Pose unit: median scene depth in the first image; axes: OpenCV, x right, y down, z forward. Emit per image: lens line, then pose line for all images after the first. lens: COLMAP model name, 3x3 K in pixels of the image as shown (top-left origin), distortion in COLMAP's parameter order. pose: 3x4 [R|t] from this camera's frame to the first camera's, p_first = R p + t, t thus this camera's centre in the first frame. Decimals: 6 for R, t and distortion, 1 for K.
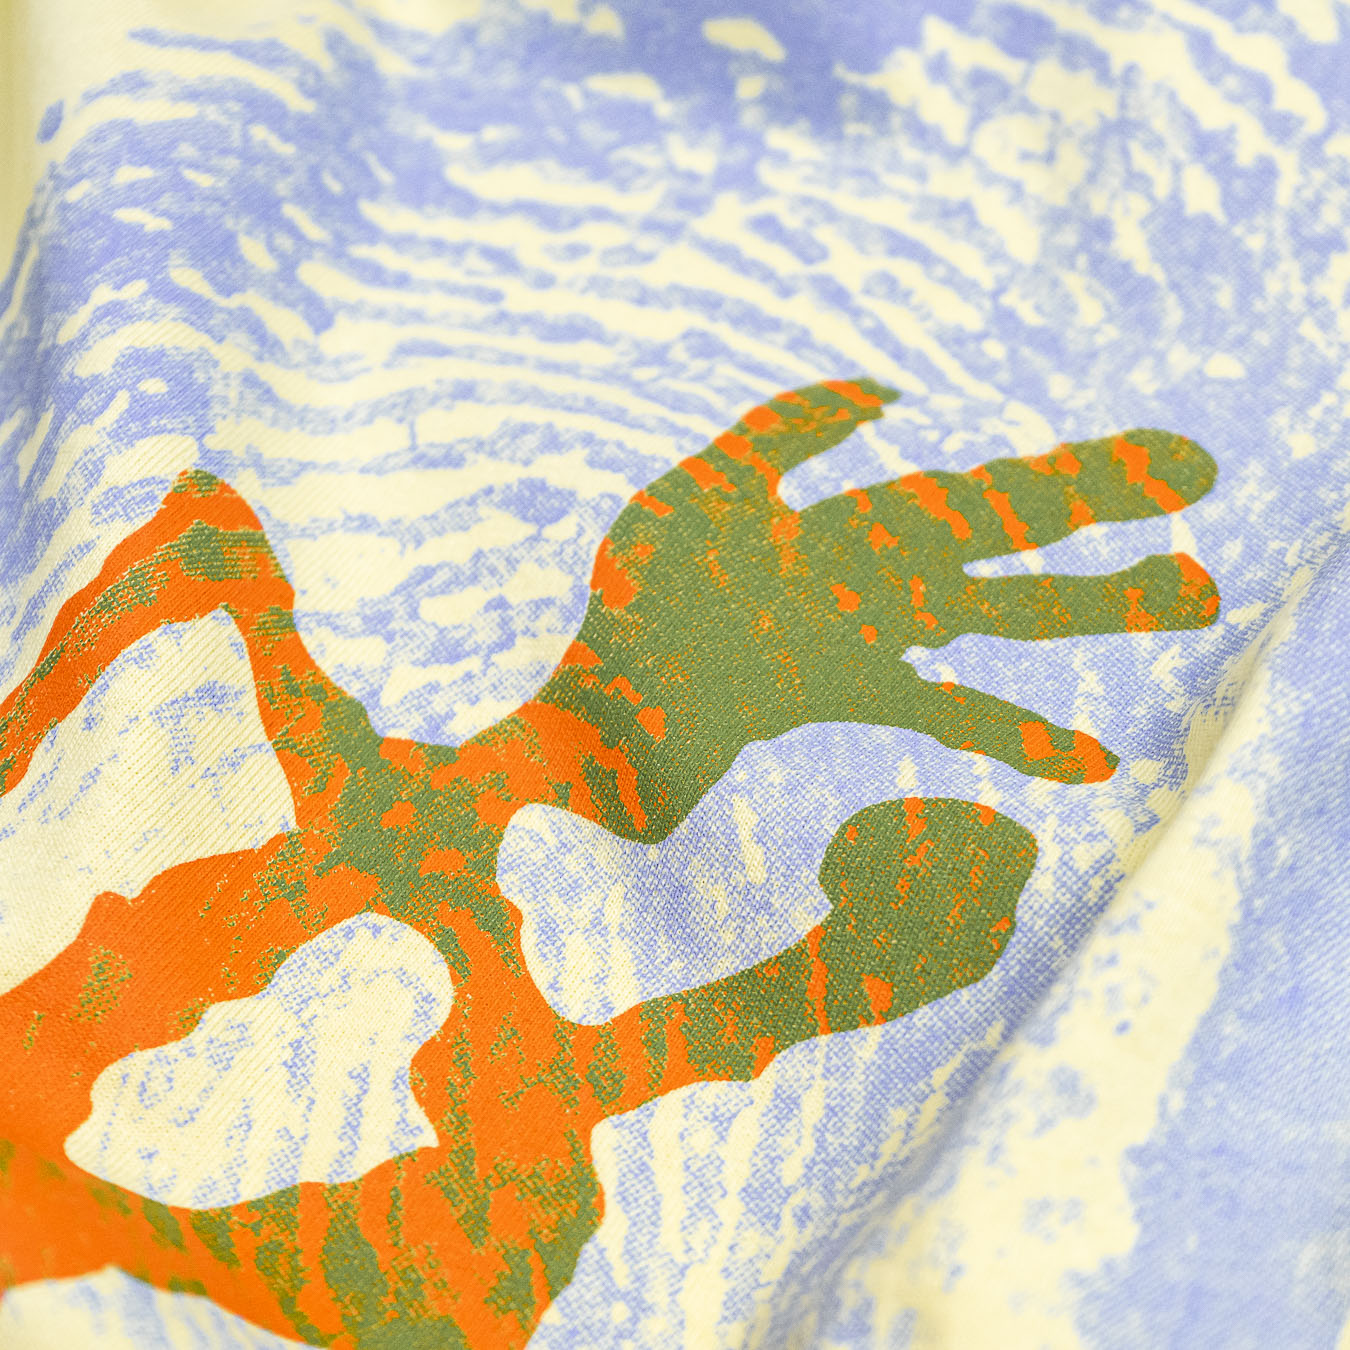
lens RADIAL K [[3943.2, 0, 675.0], [0, 3943.2, 675.0], [0, 0, 1]] dist [-0.017189, 1.516767]
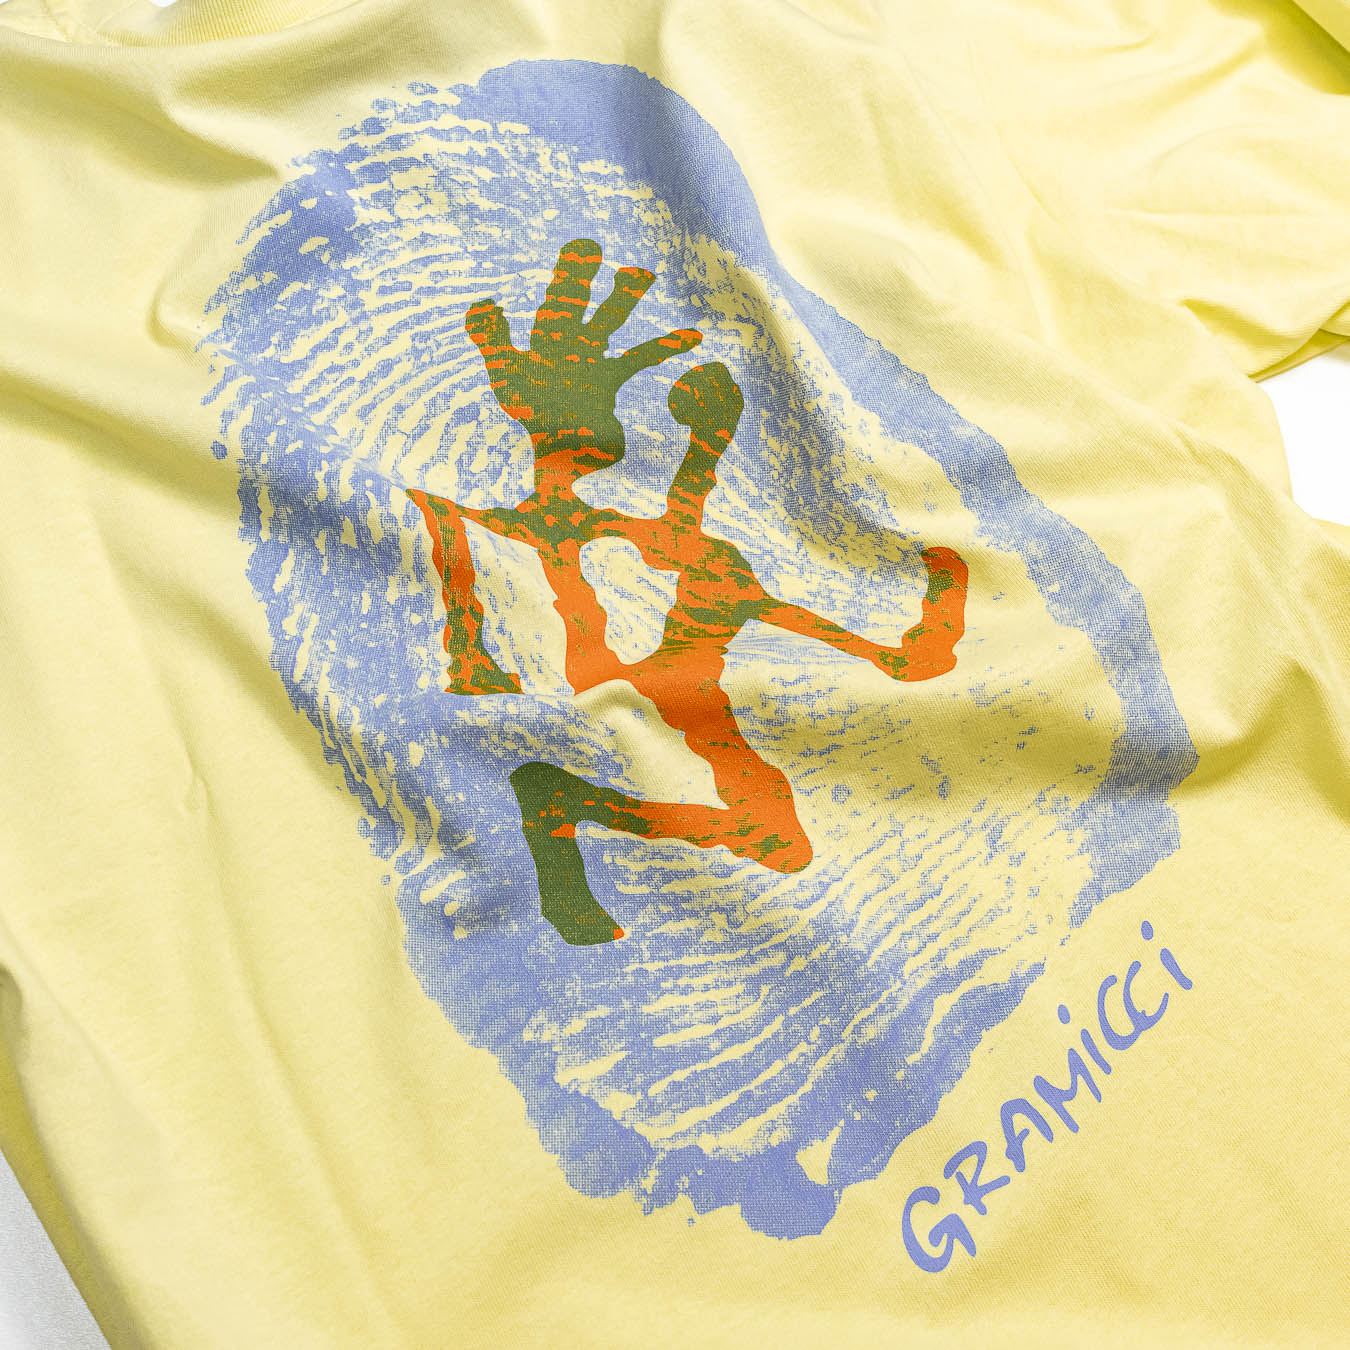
lens RADIAL K [[1688.2, 0, 675.0], [0, 1688.2, 675.0], [0, 0, 1]] dist [-0.014642, -0.021573]
pose [[0.518909, -0.764924, 0.381608, -0.546495], [0.605263, 0.644012, 0.467873, -0.388580], [-0.603647, -0.011810, 0.797164, -0.026428]]
